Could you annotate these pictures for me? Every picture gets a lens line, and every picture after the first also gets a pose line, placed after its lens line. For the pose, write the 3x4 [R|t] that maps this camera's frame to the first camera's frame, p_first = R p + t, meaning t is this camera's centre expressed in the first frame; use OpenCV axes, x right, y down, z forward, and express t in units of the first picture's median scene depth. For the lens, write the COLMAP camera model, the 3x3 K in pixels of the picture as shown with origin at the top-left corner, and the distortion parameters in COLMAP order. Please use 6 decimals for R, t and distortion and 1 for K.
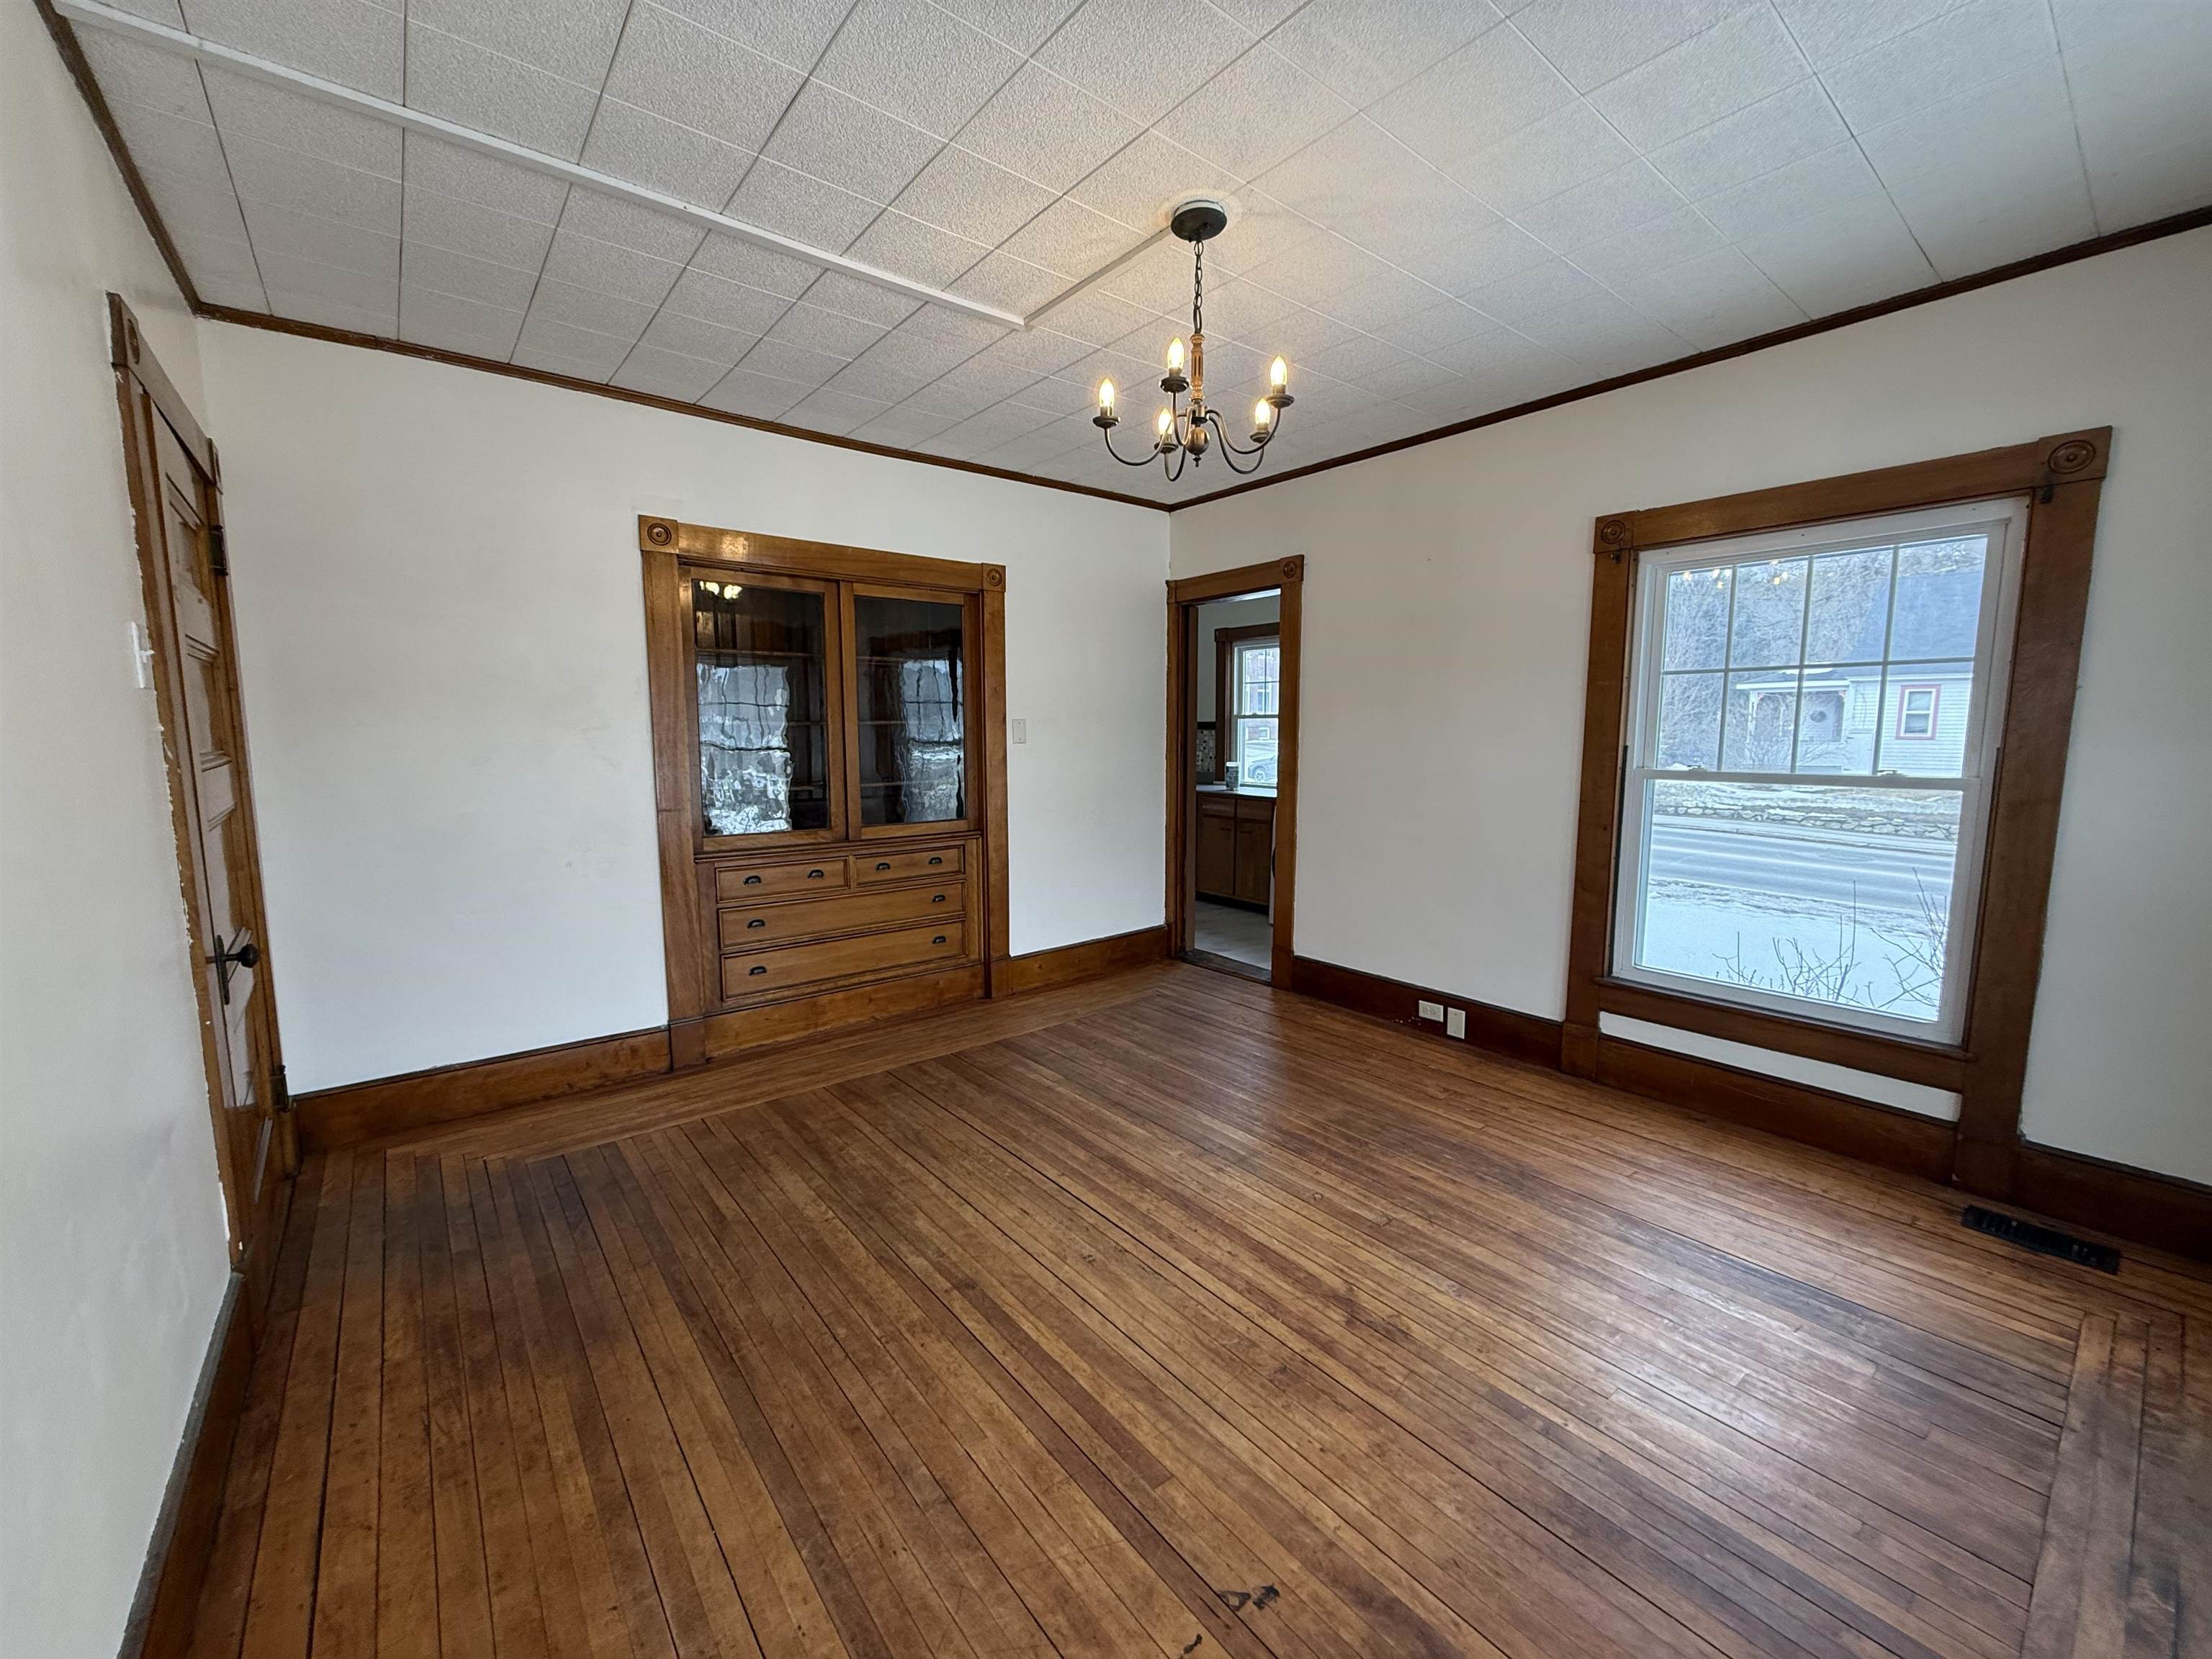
lens RADIAL K [[876.5, 0, 1106.0], [0, 876.5, 829.5], [0, 0, 1]] dist [-0.000113, 0.000101]
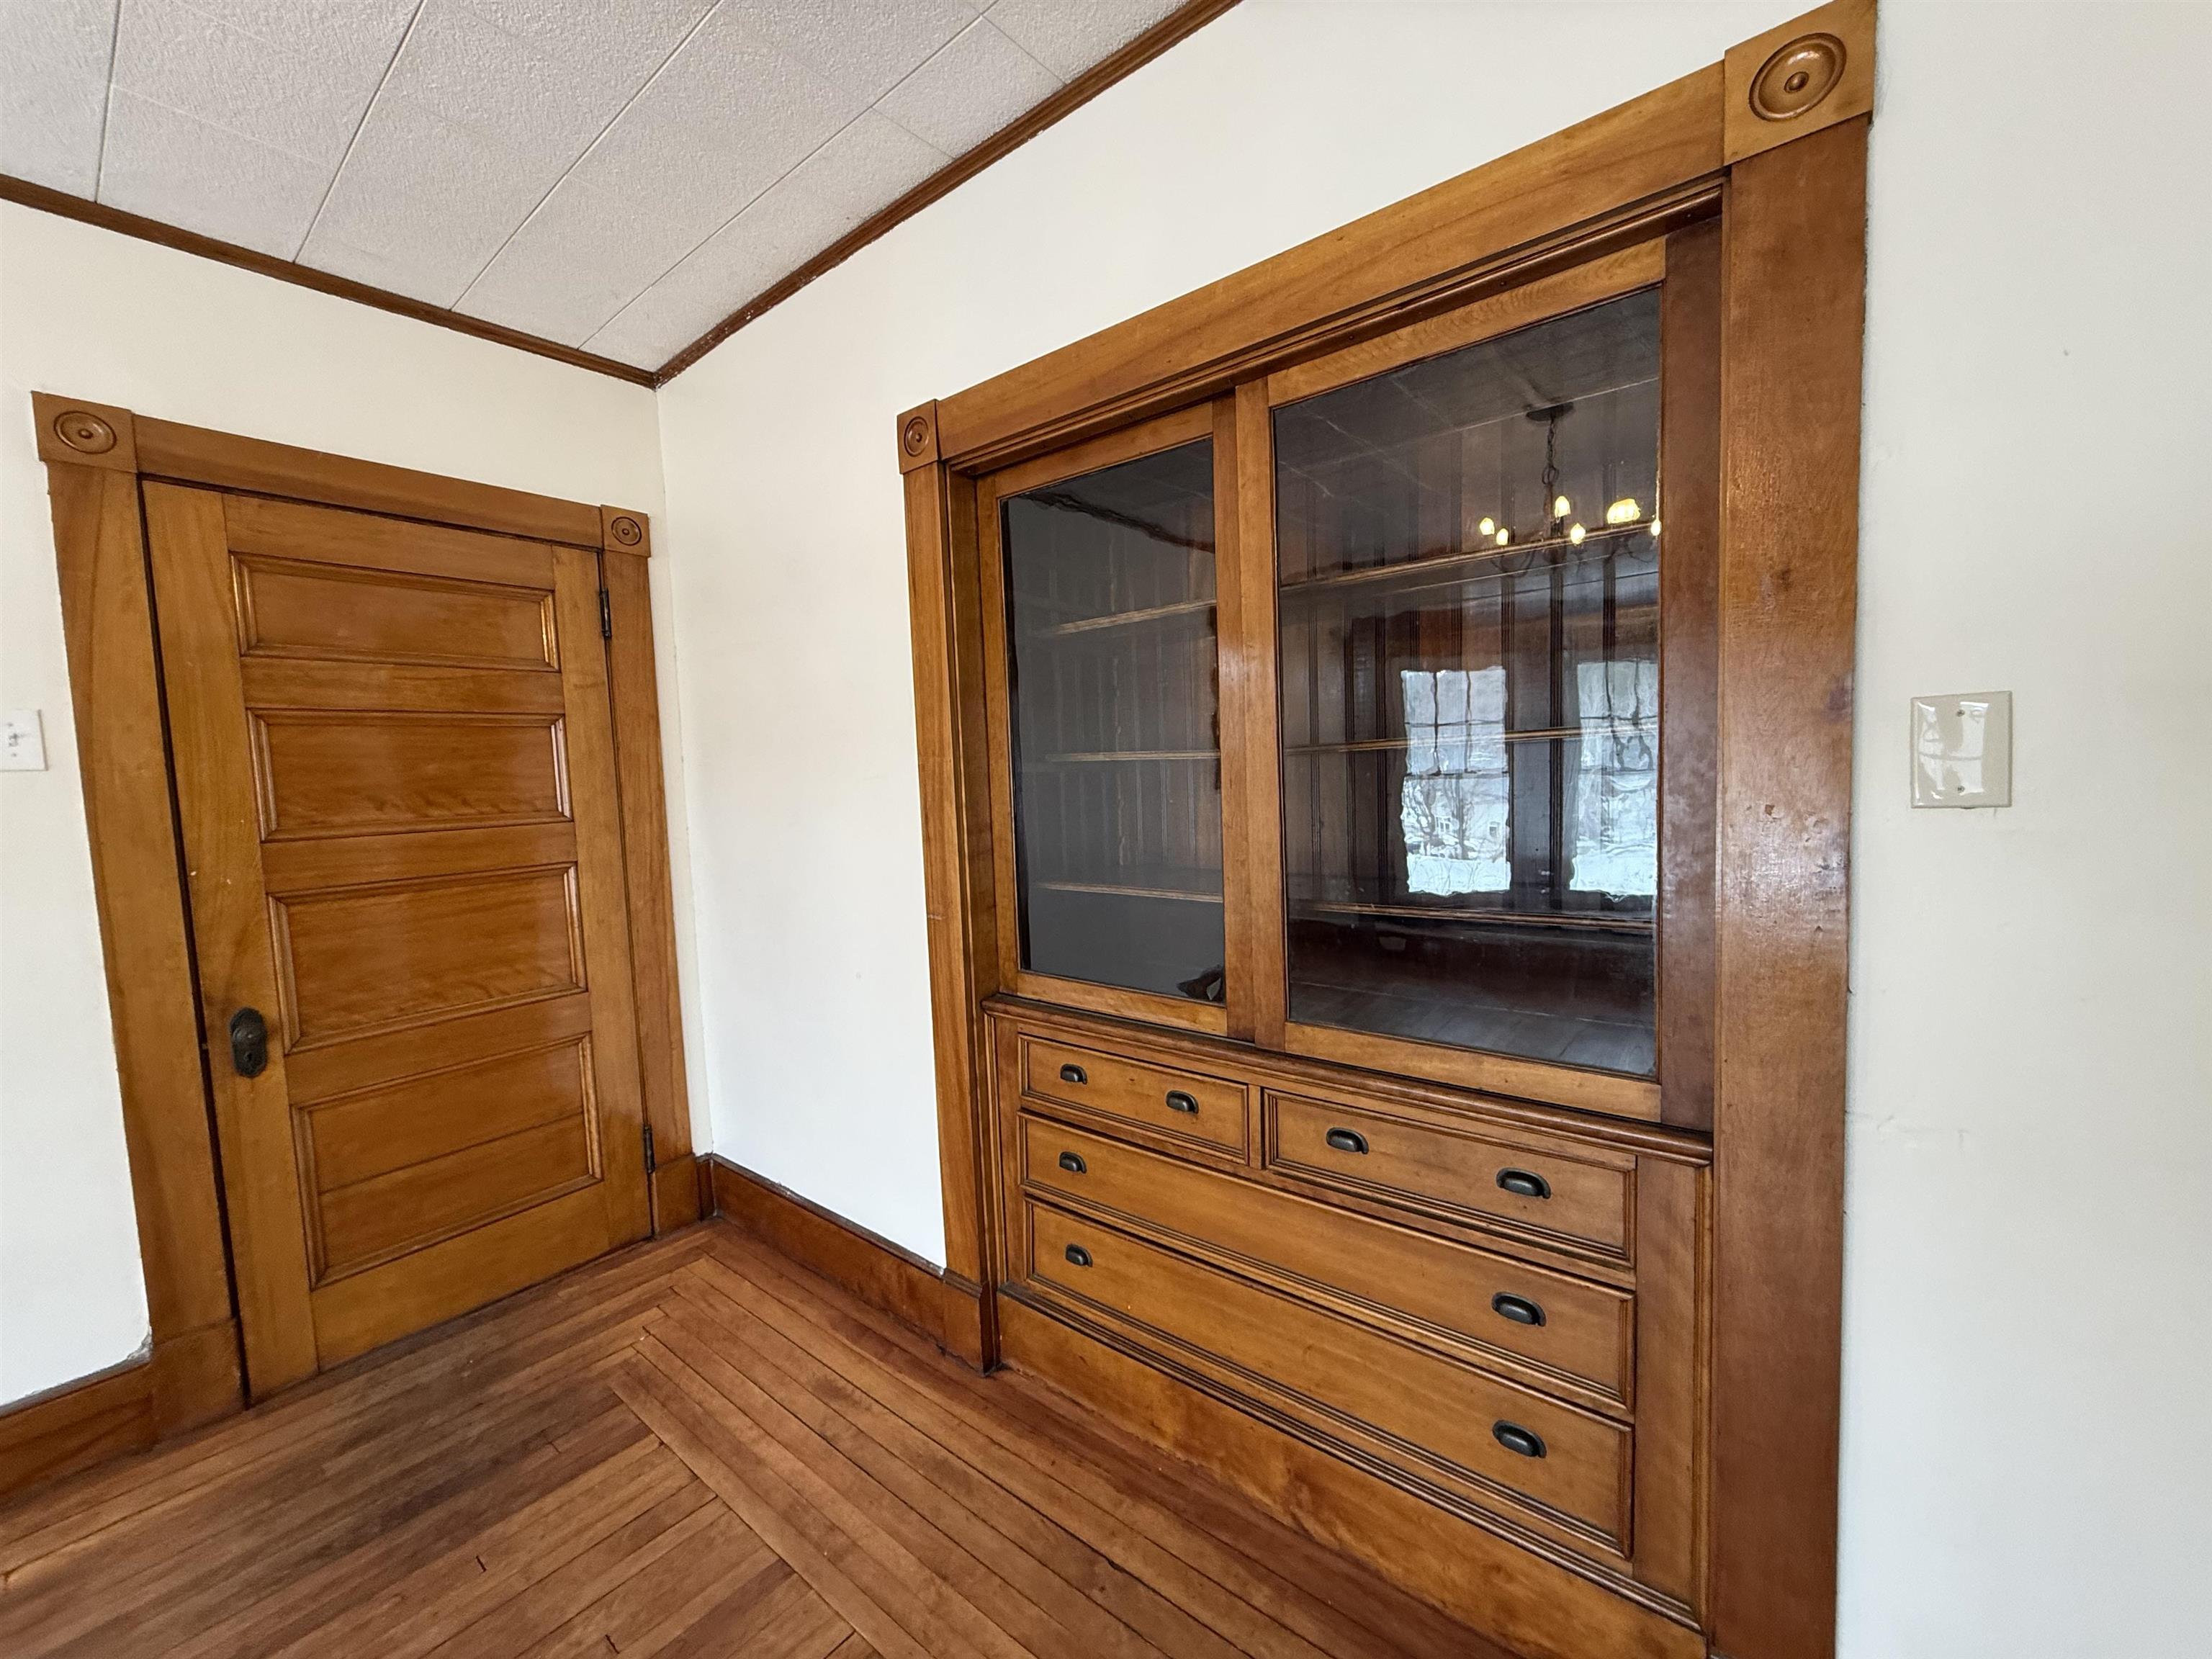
lens RADIAL K [[879.0, 0, 1113.4], [0, 879.0, 839.2], [0, 0, 1]] dist [-0.000109, 0.000032]
pose [[0.219173, 0.072017, -0.973024, 0.077015], [-0.082324, 0.995081, 0.055106, -0.104172], [0.972207, 0.068026, 0.224024, 0.905088]]
